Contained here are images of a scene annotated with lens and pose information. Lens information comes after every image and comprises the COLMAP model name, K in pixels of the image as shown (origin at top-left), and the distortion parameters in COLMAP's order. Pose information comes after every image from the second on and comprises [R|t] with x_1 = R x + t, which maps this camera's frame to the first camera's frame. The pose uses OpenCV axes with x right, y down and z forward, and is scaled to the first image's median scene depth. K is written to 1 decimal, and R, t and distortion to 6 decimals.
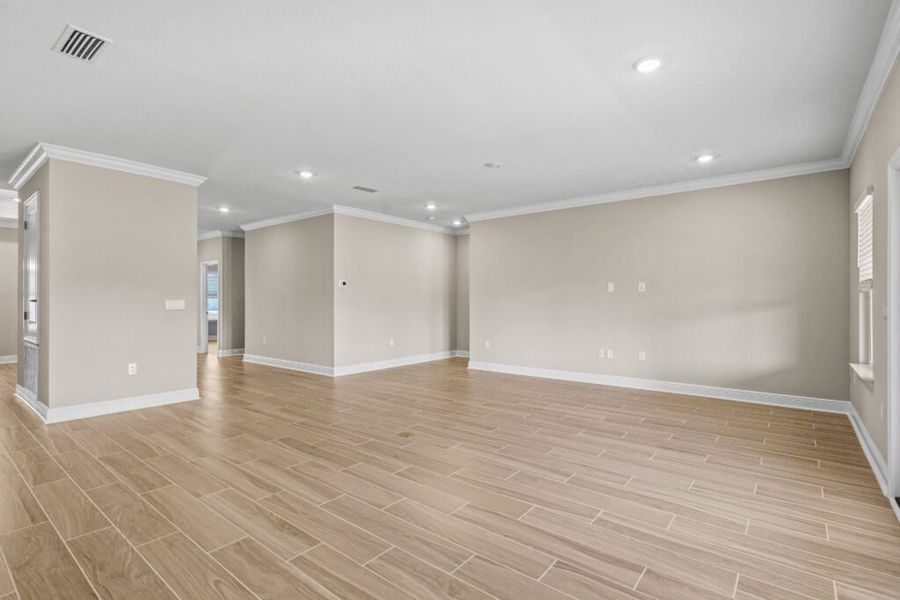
lens RADIAL K [[429.1, 0, 450.0], [0, 429.1, 300.0], [0, 0, 1]] dist [-0.001496, 0.000146]
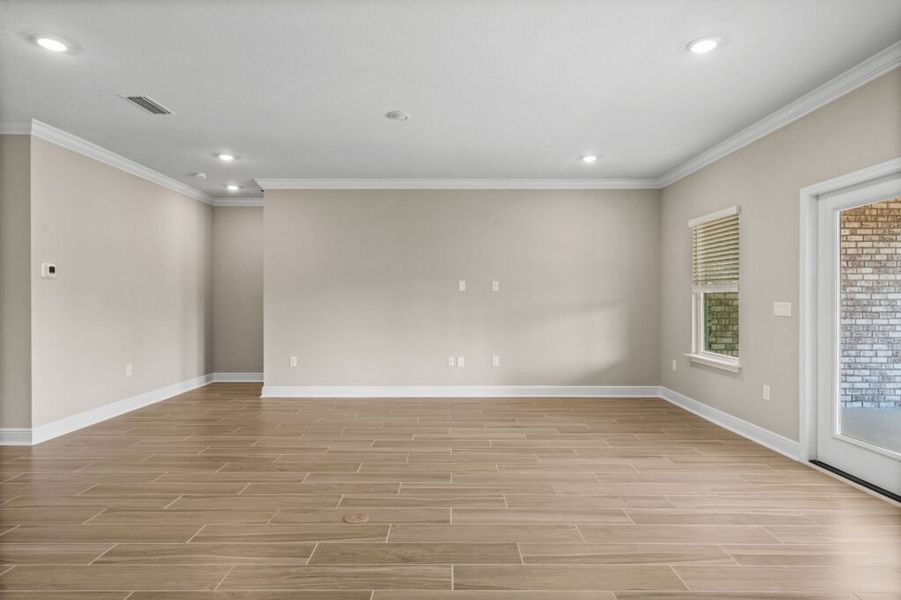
lens RADIAL K [[491.4, 0, 450.2], [0, 491.4, 302.0], [0, 0, 1]] dist [0.004926, 0.001135]
pose [[0.781245, -0.002342, 0.624220, -0.381097], [-0.000825, 0.999988, 0.004784, -0.001712], [-0.624224, -0.004252, 0.781234, 0.312802]]
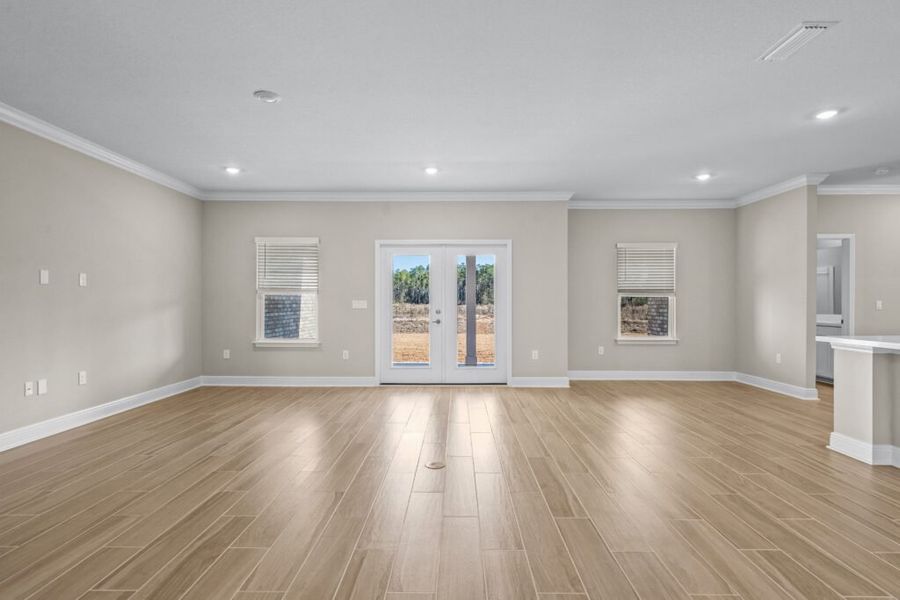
lens RADIAL K [[463.7, 0, 445.9], [0, 463.7, 301.8], [0, 0, 1]] dist [-0.000850, 0.001083]
pose [[-0.603449, -0.000102, 0.797401, -0.698145], [-0.001937, 0.999997, -0.001339, 0.007470], [-0.797399, -0.002353, -0.603448, 1.305691]]
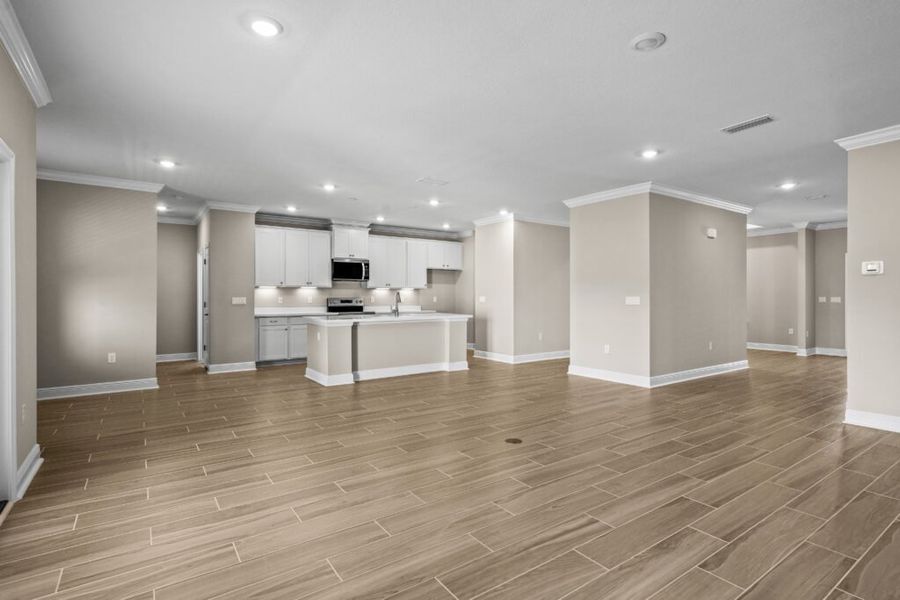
lens RADIAL K [[450.3, 0, 451.6], [0, 450.3, 296.9], [0, 0, 1]] dist [0.002000, 0.000652]
pose [[-0.281288, -0.001003, -0.959623, 0.757711], [0.002211, 0.999996, -0.001694, 0.001542], [0.959621, -0.002598, -0.281285, 0.993244]]
